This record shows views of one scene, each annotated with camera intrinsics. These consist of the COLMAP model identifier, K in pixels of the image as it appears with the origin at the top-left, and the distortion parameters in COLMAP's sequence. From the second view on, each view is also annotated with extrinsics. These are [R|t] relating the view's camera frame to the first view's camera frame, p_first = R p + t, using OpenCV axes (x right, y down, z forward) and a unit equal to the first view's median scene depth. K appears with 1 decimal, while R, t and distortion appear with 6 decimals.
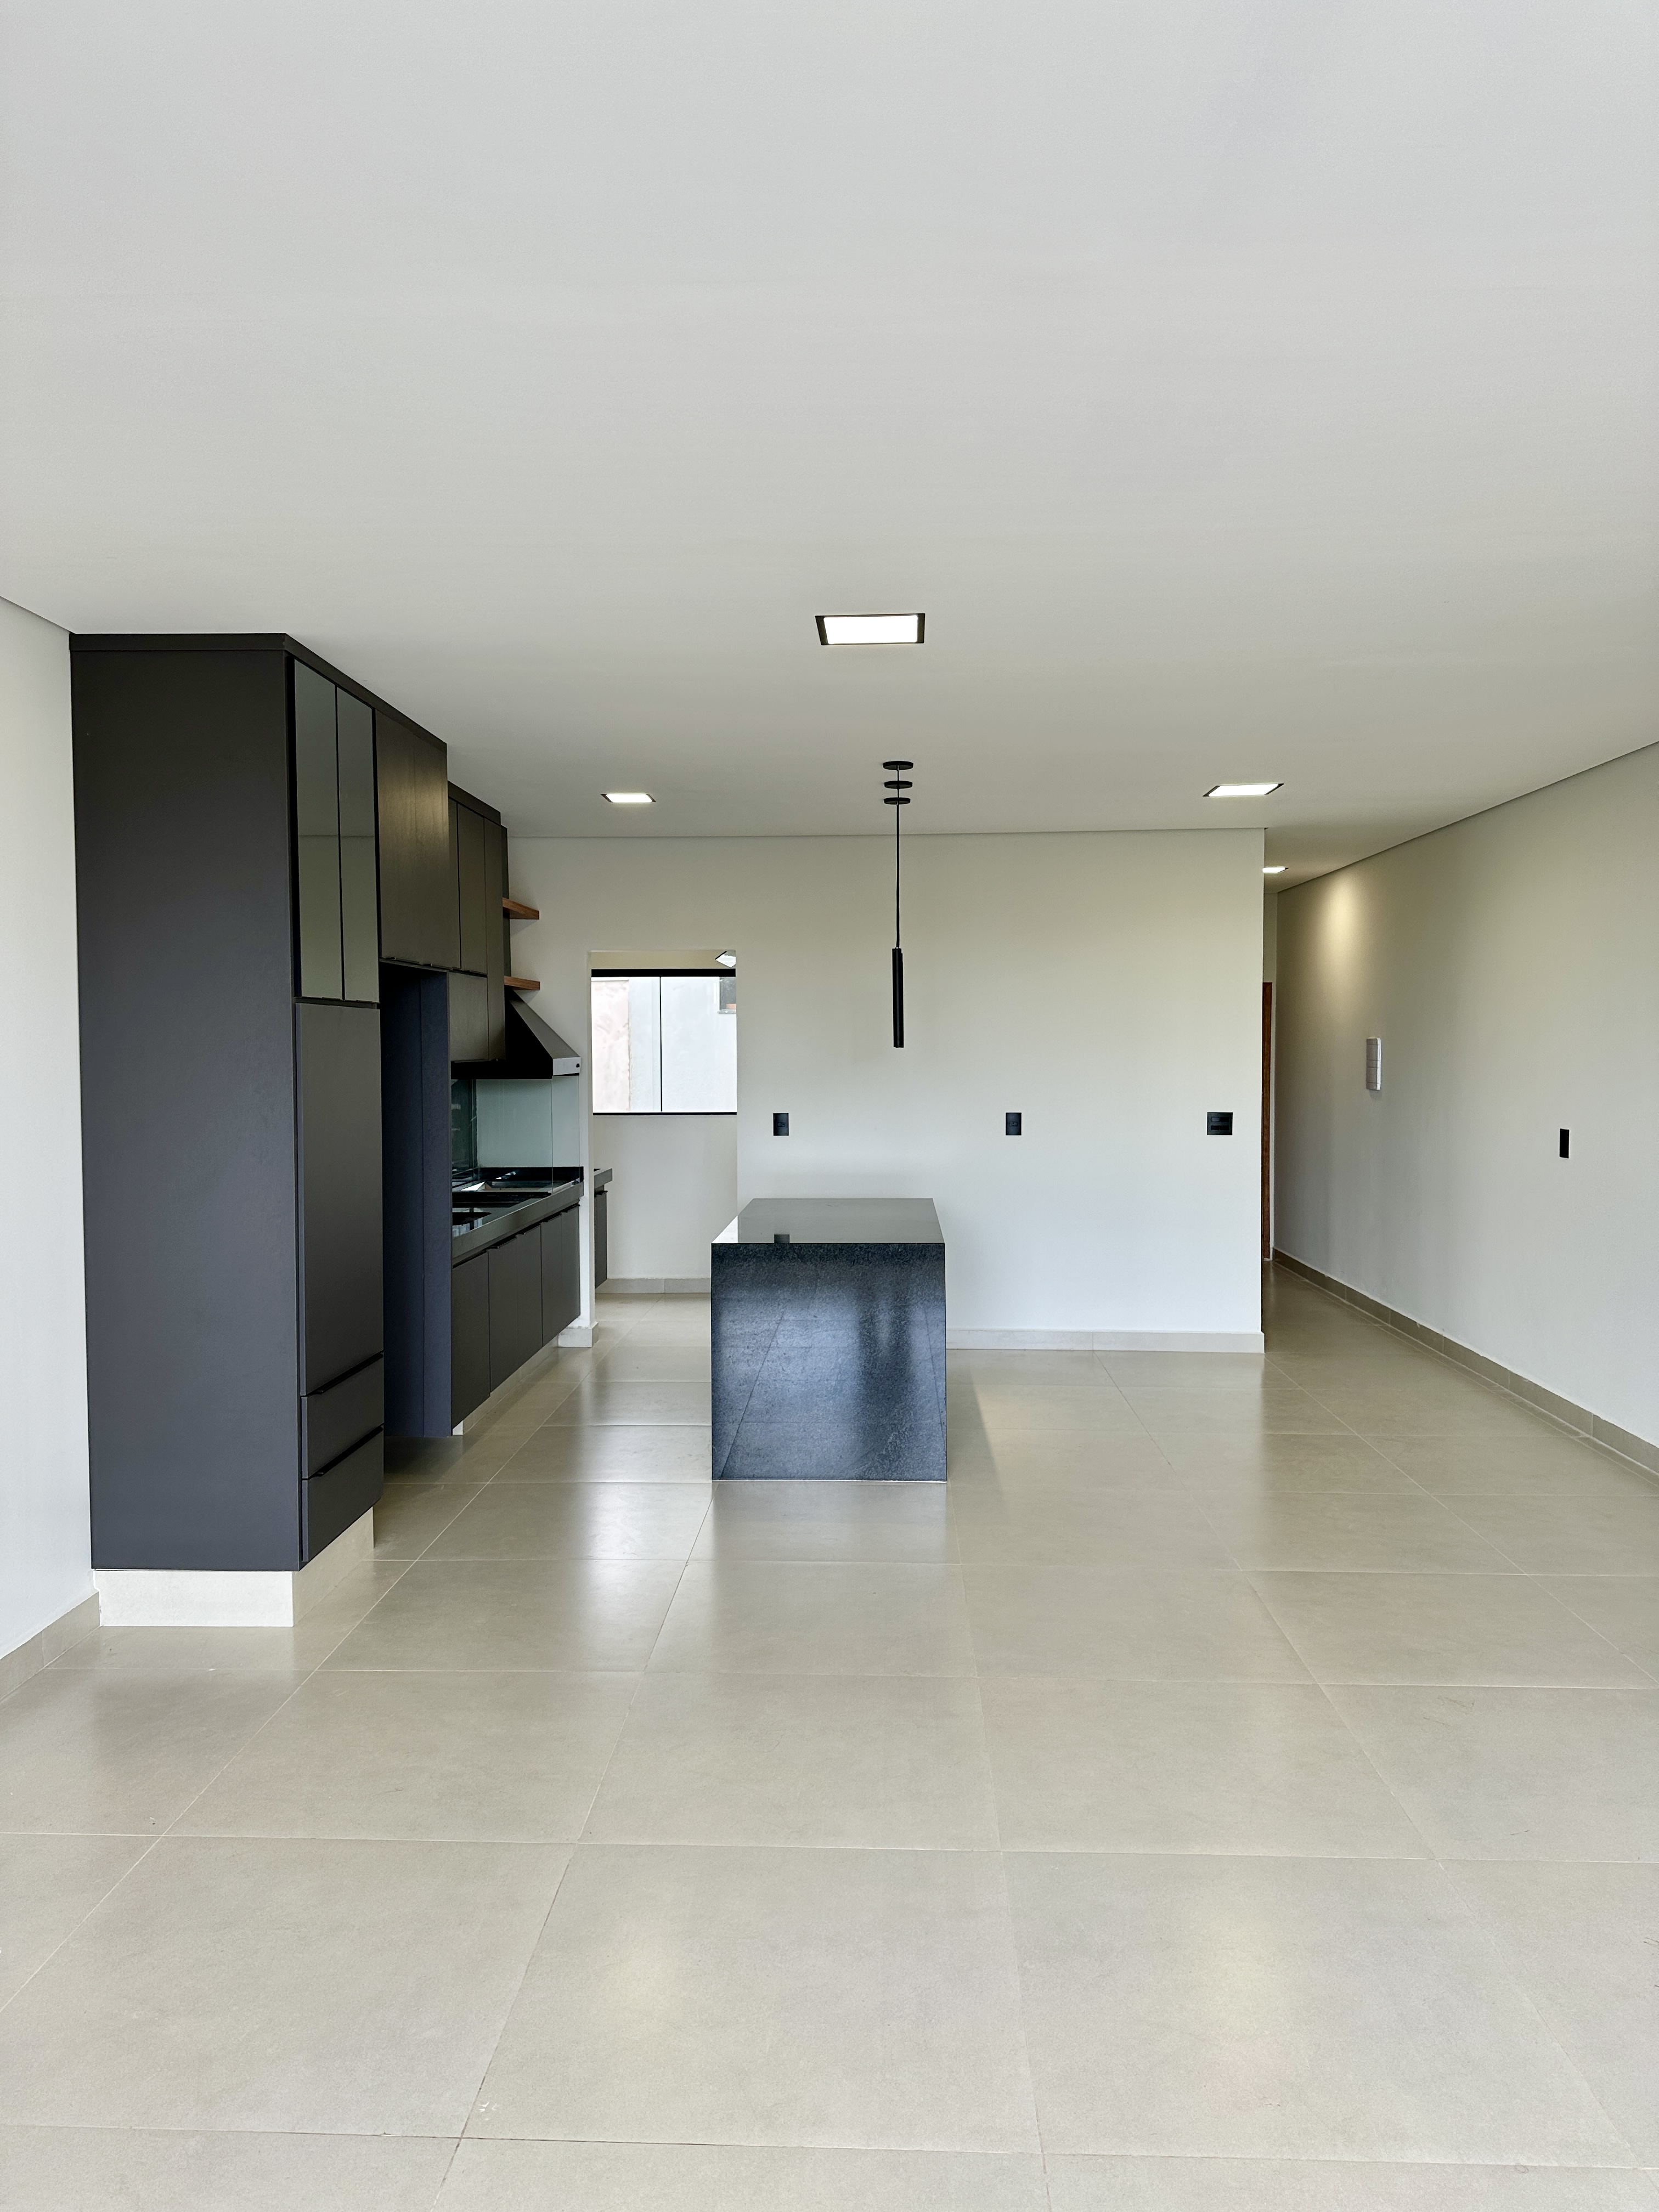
lens RADIAL K [[1552.0, 0, 834.9], [0, 1552.0, 1102.2], [0, 0, 1]] dist [0.004503, -0.008017]
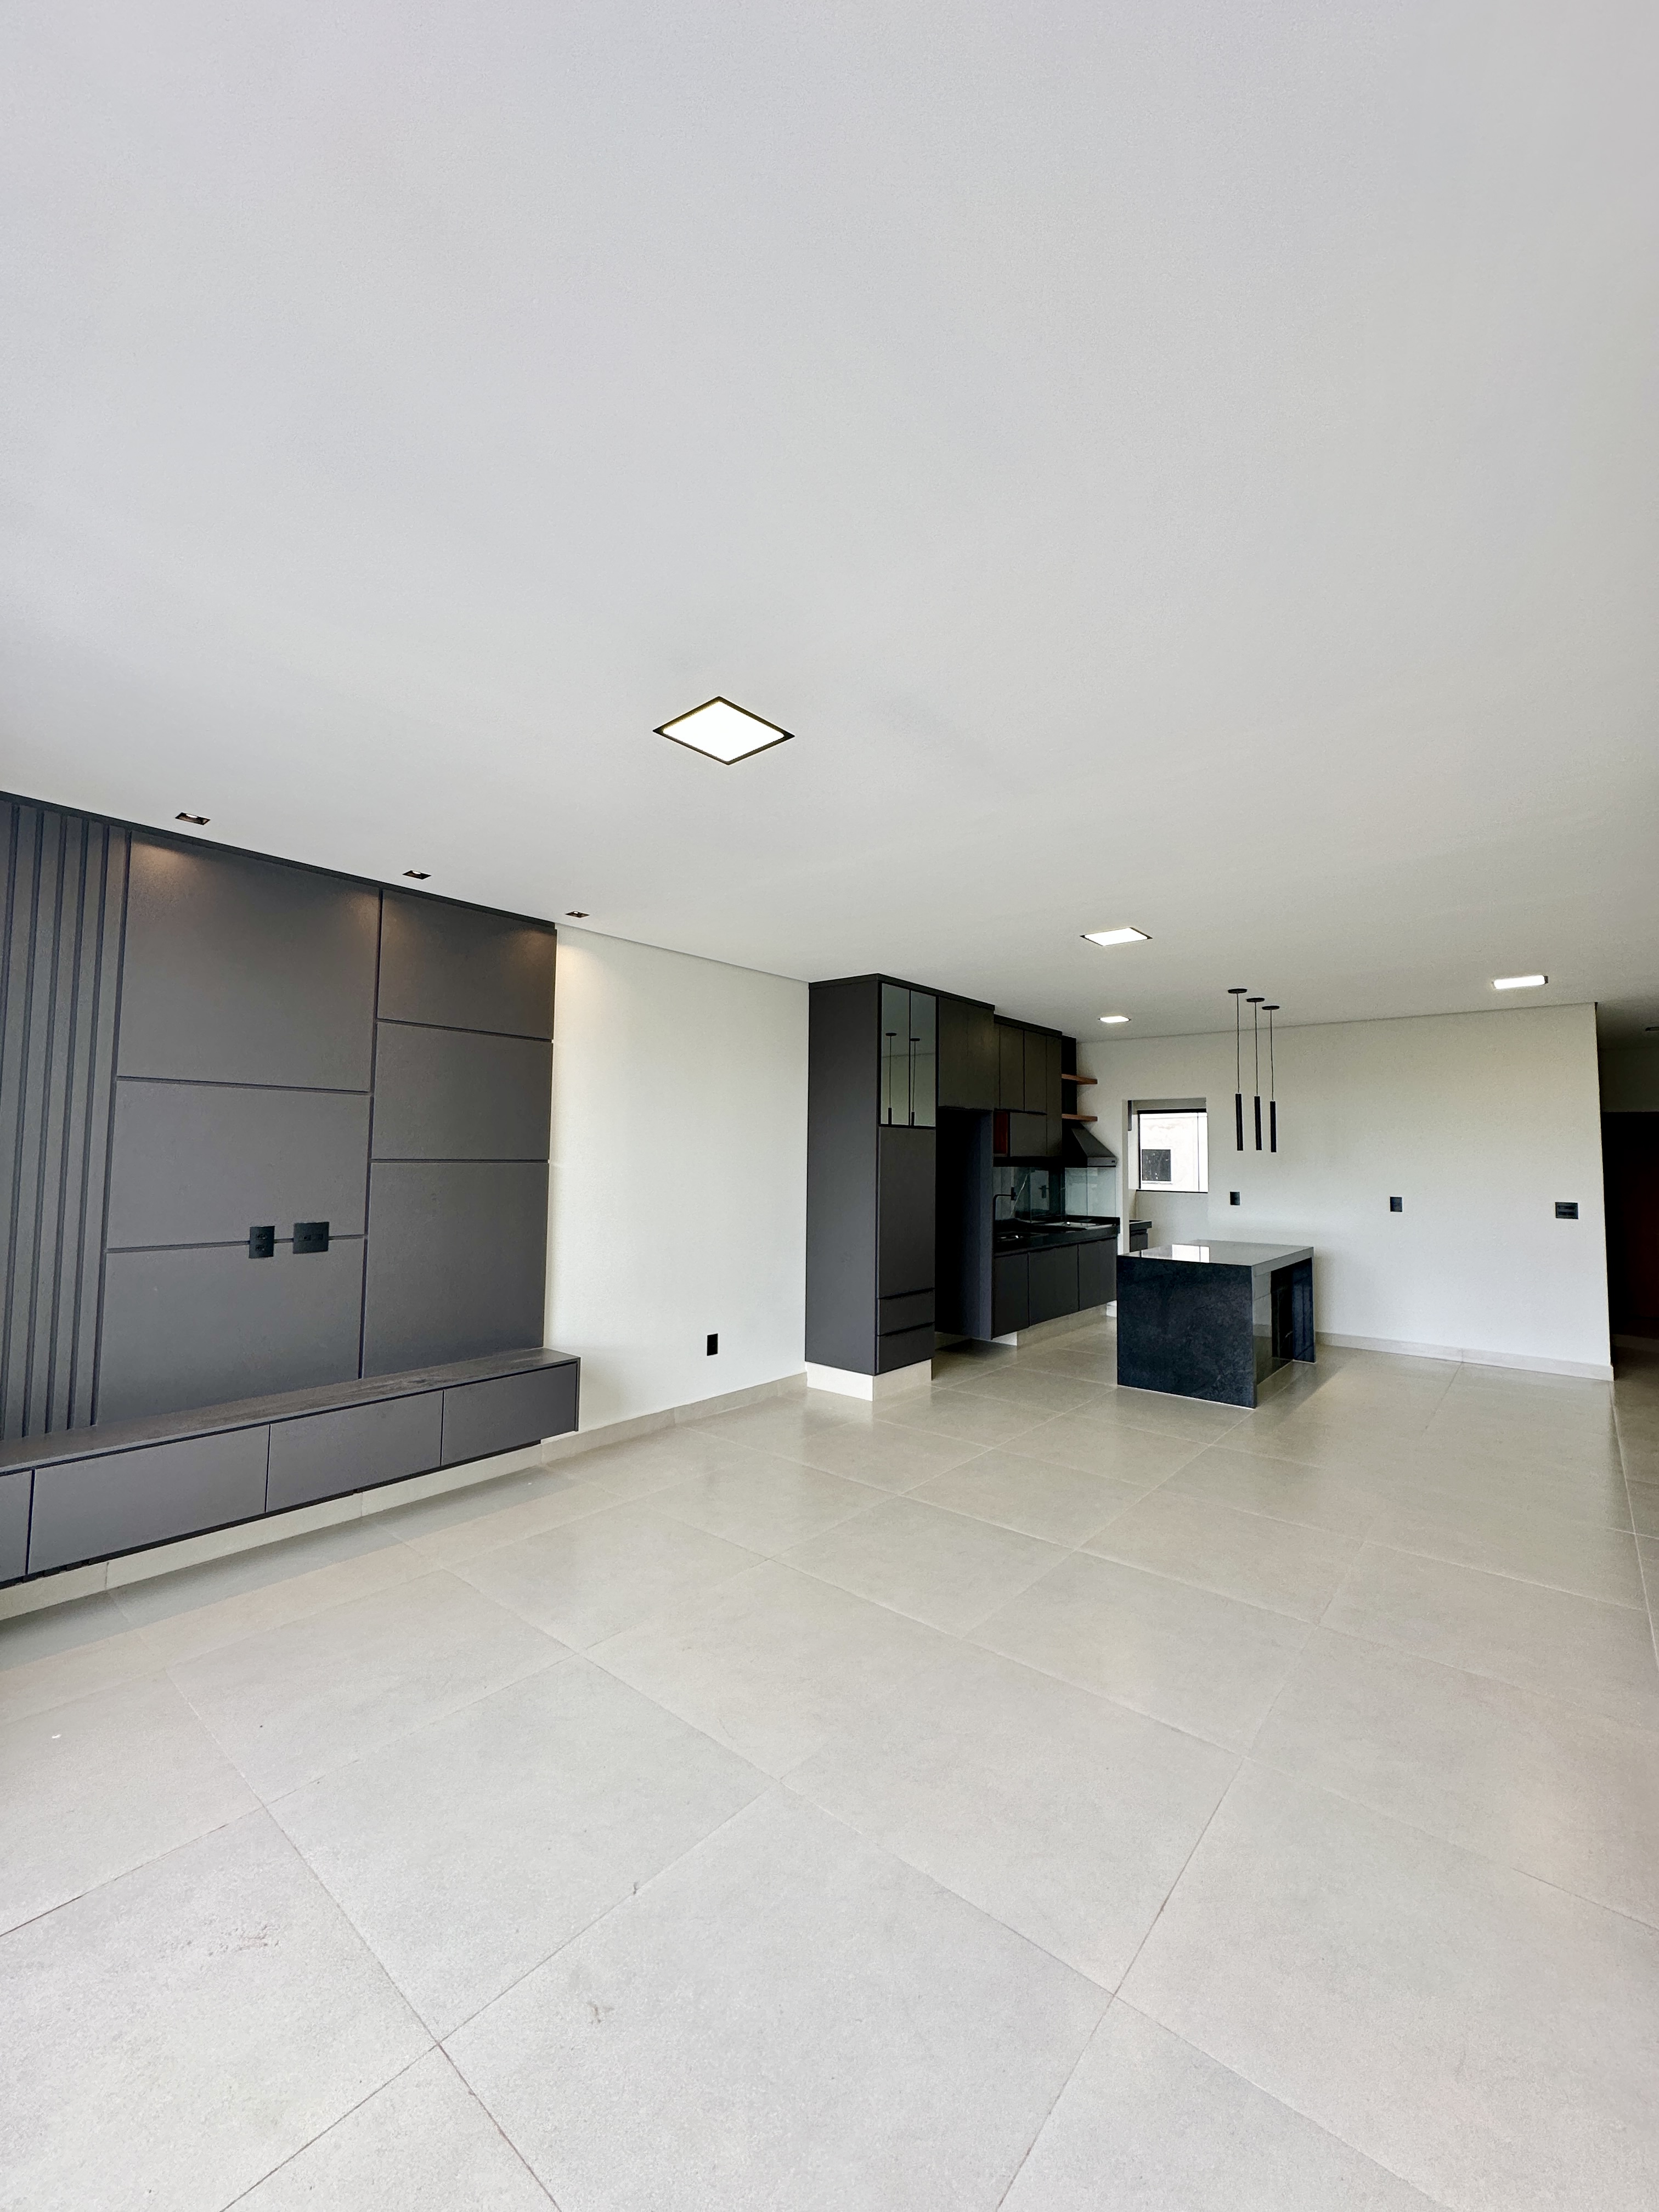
lens RADIAL K [[880.3, 0, 833.1], [0, 880.3, 1100.2], [0, 0, 1]] dist [-0.002115, 0.000553]
pose [[0.789980, -0.026475, -0.612560, 0.295378], [-0.034836, 0.995515, -0.087952, 0.010325], [0.612142, 0.090819, 0.785515, -0.063849]]
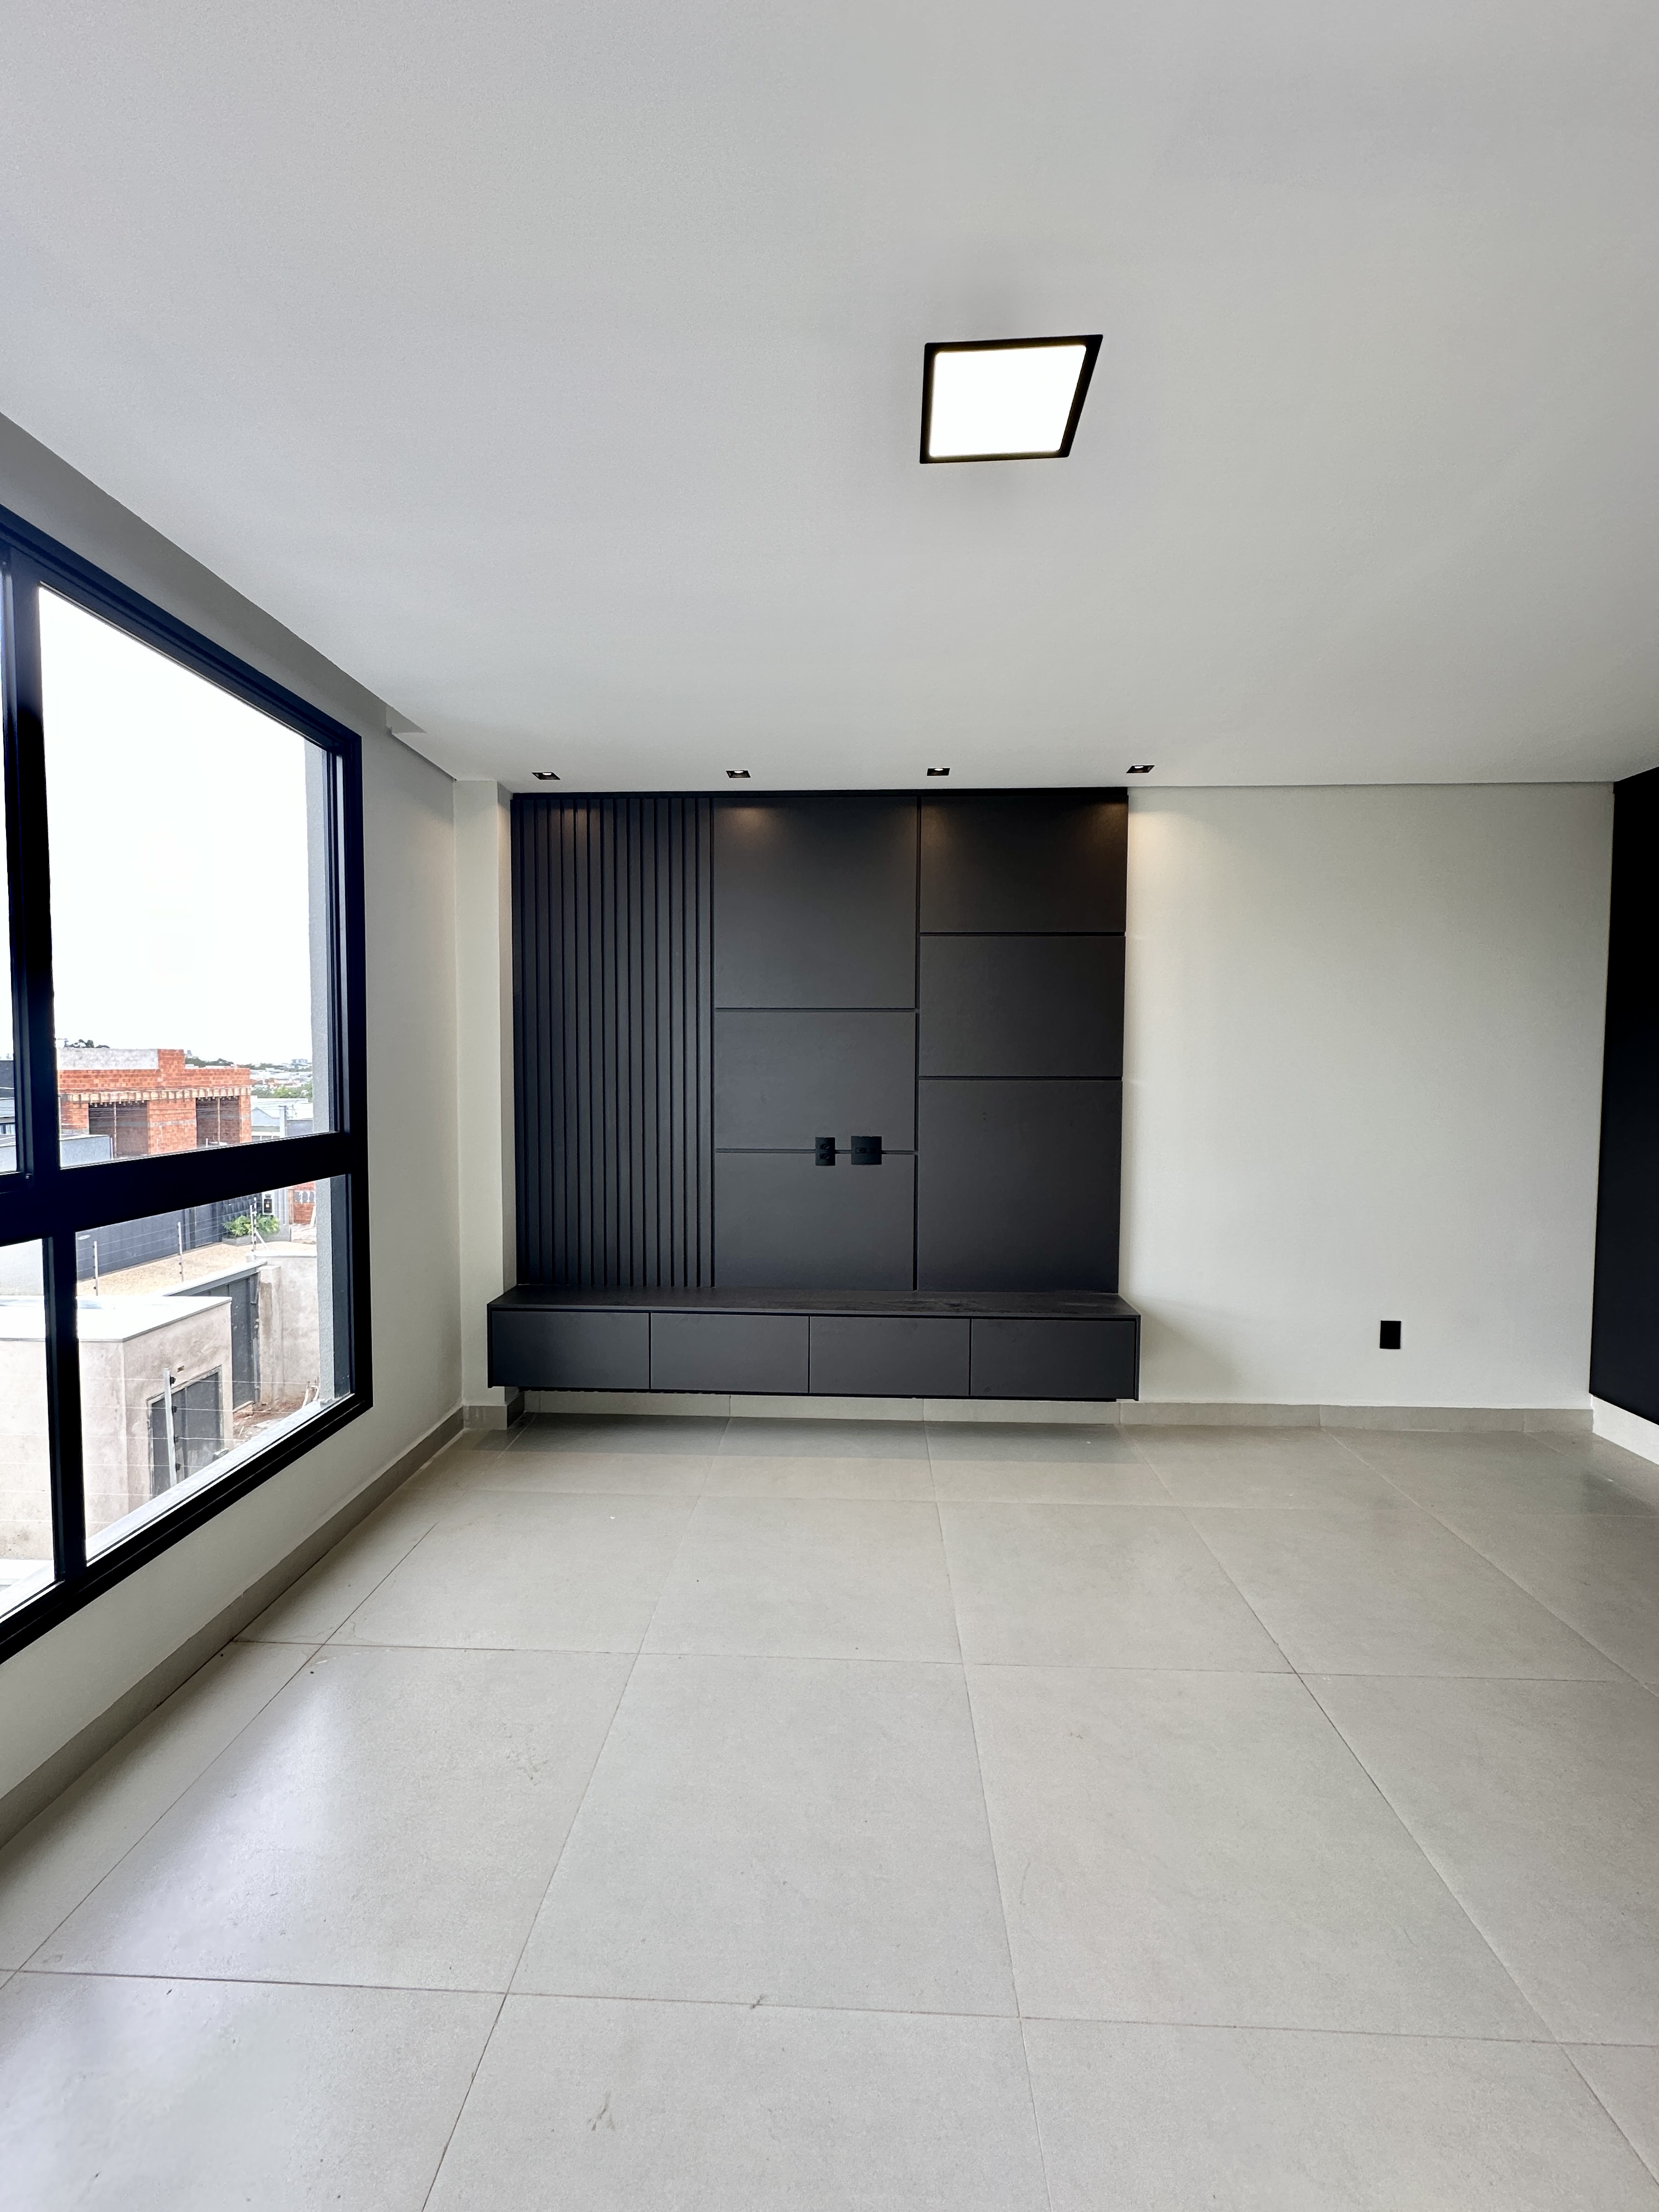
lens RADIAL K [[880.3, 0, 833.8], [0, 880.3, 1104.0], [0, 0, 1]] dist [-0.002115, 0.000553]
pose [[-0.002597, 0.048520, -0.998819, 0.275253], [-0.037118, 0.998129, 0.048583, -0.000099], [0.999308, 0.037201, -0.000792, 0.175047]]
